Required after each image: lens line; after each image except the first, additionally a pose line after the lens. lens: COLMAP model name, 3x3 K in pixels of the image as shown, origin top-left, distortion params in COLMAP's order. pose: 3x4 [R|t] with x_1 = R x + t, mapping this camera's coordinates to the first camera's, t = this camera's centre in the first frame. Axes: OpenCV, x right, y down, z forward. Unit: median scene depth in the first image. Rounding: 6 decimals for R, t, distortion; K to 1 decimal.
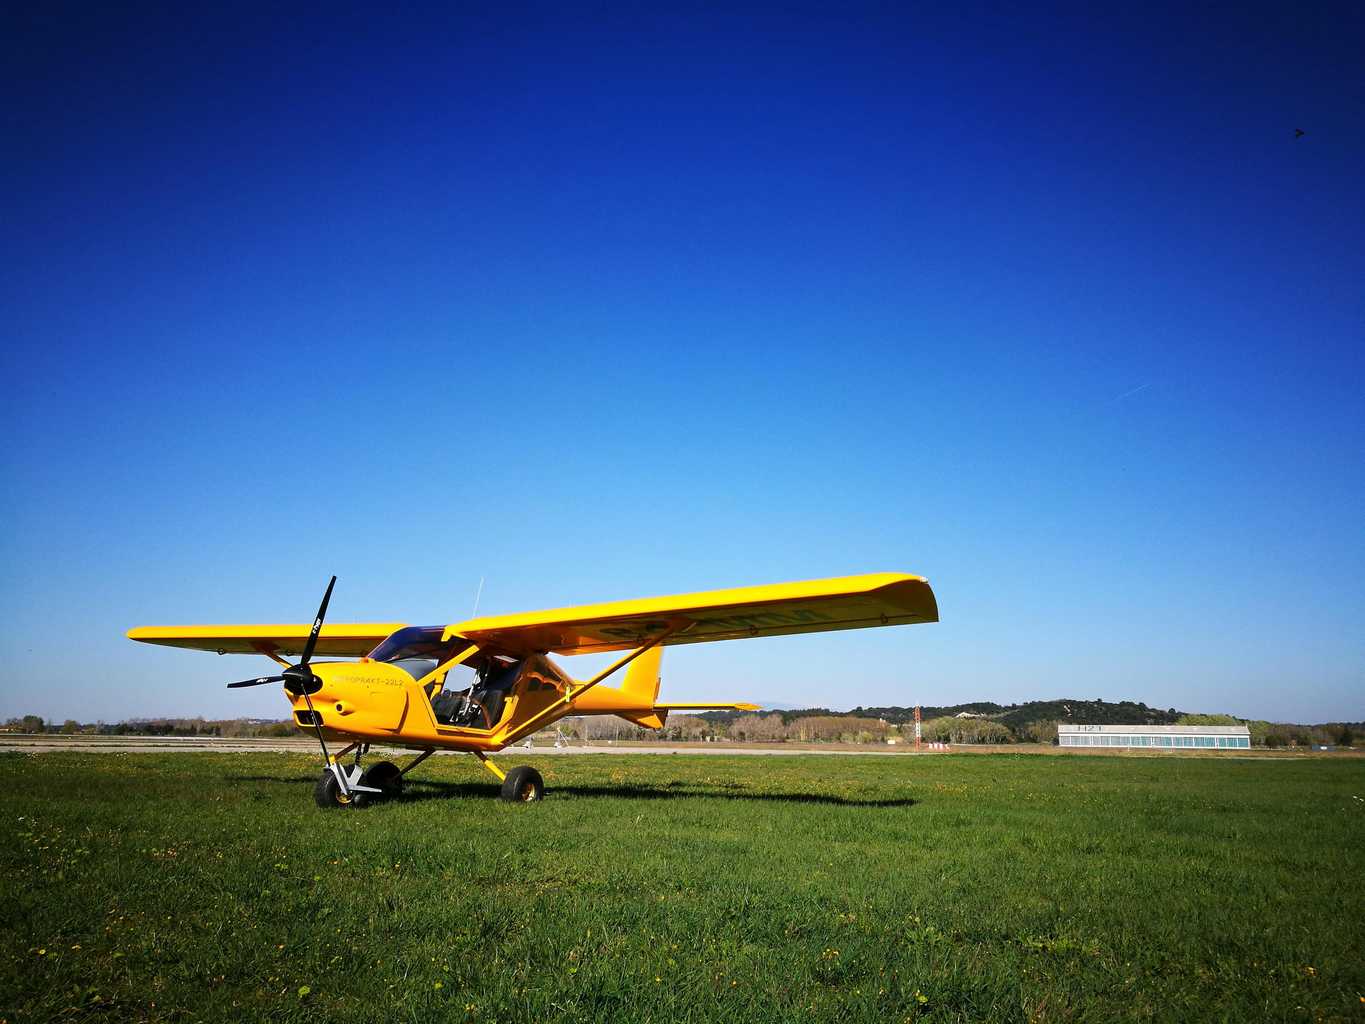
lens RADIAL K [[1089.0, 0, 680.3], [0, 1089.0, 512.1], [0, 0, 1]] dist [-0.002724, -0.002891]
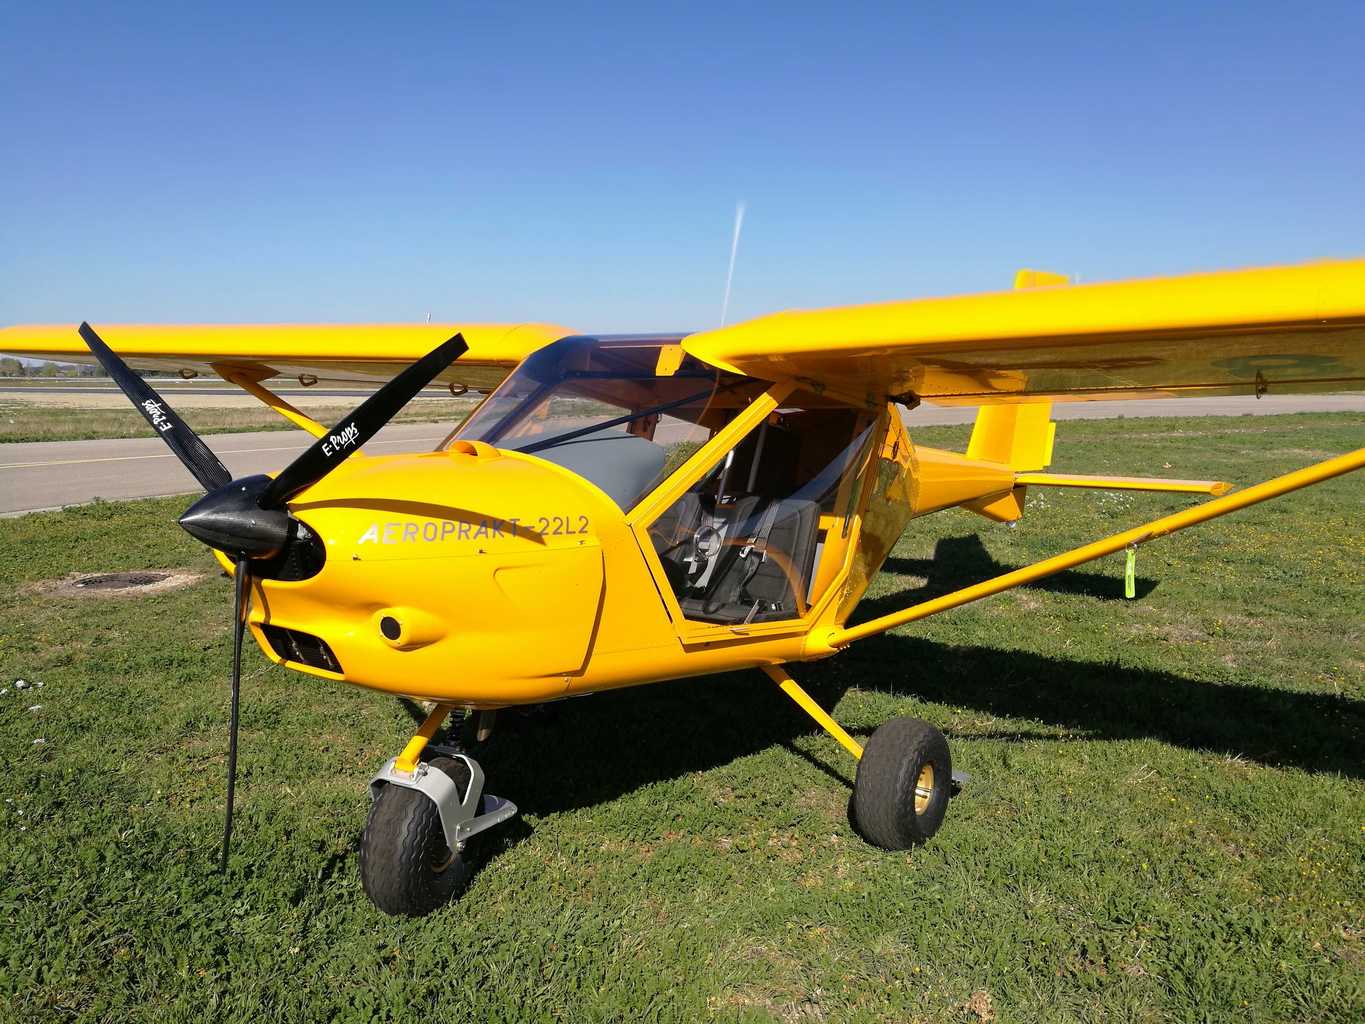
lens RADIAL K [[1089.0, 0, 683.1], [0, 1089.0, 510.1], [0, 0, 1]] dist [-0.002724, -0.002891]
pose [[0.995801, 0.017153, -0.089928, -0.183083], [0.008457, 0.960856, 0.276918, 0.060082], [0.091158, -0.276516, 0.956676, 0.644712]]
